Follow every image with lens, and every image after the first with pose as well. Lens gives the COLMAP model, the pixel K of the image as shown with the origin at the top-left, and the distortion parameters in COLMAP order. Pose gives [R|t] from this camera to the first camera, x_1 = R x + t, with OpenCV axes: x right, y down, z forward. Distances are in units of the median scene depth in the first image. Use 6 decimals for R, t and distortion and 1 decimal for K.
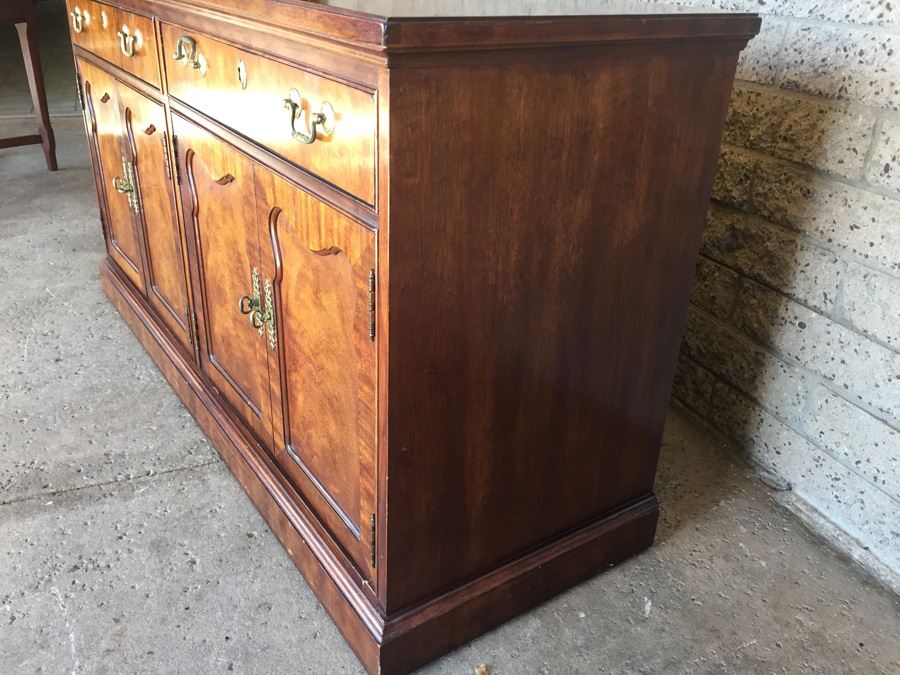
lens RADIAL K [[778.5, 0, 446.4], [0, 778.5, 334.0], [0, 0, 1]] dist [0.092255, -0.139331]
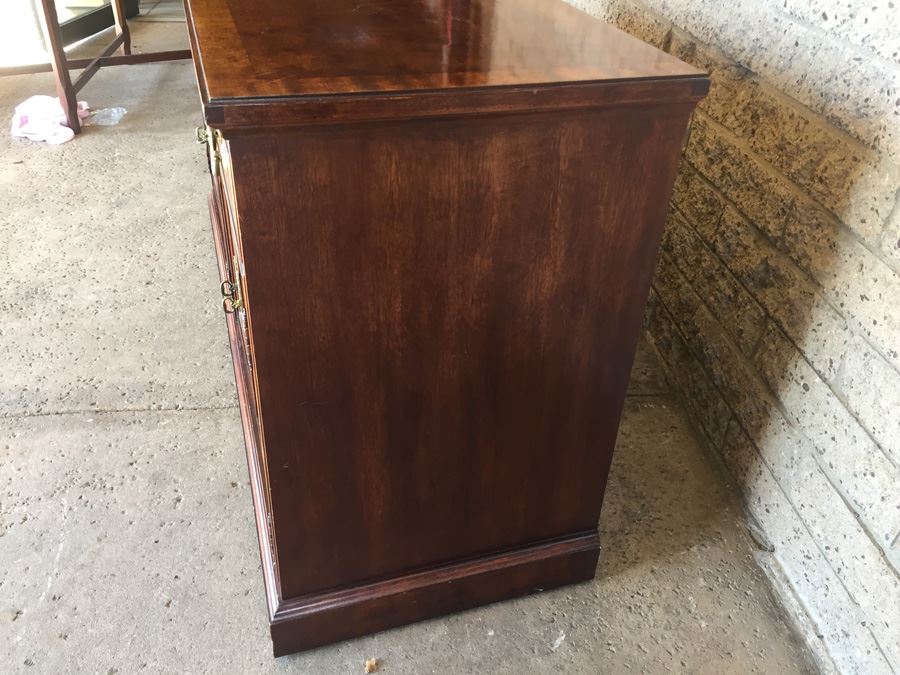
lens RADIAL K [[778.5, 0, 444.7], [0, 778.5, 334.9], [0, 0, 1]] dist [0.092255, -0.139331]
pose [[0.957378, 0.161720, -0.239321, 0.264019], [-0.131244, 0.981653, 0.138323, -0.143202], [0.257300, -0.101018, 0.961037, 0.027328]]
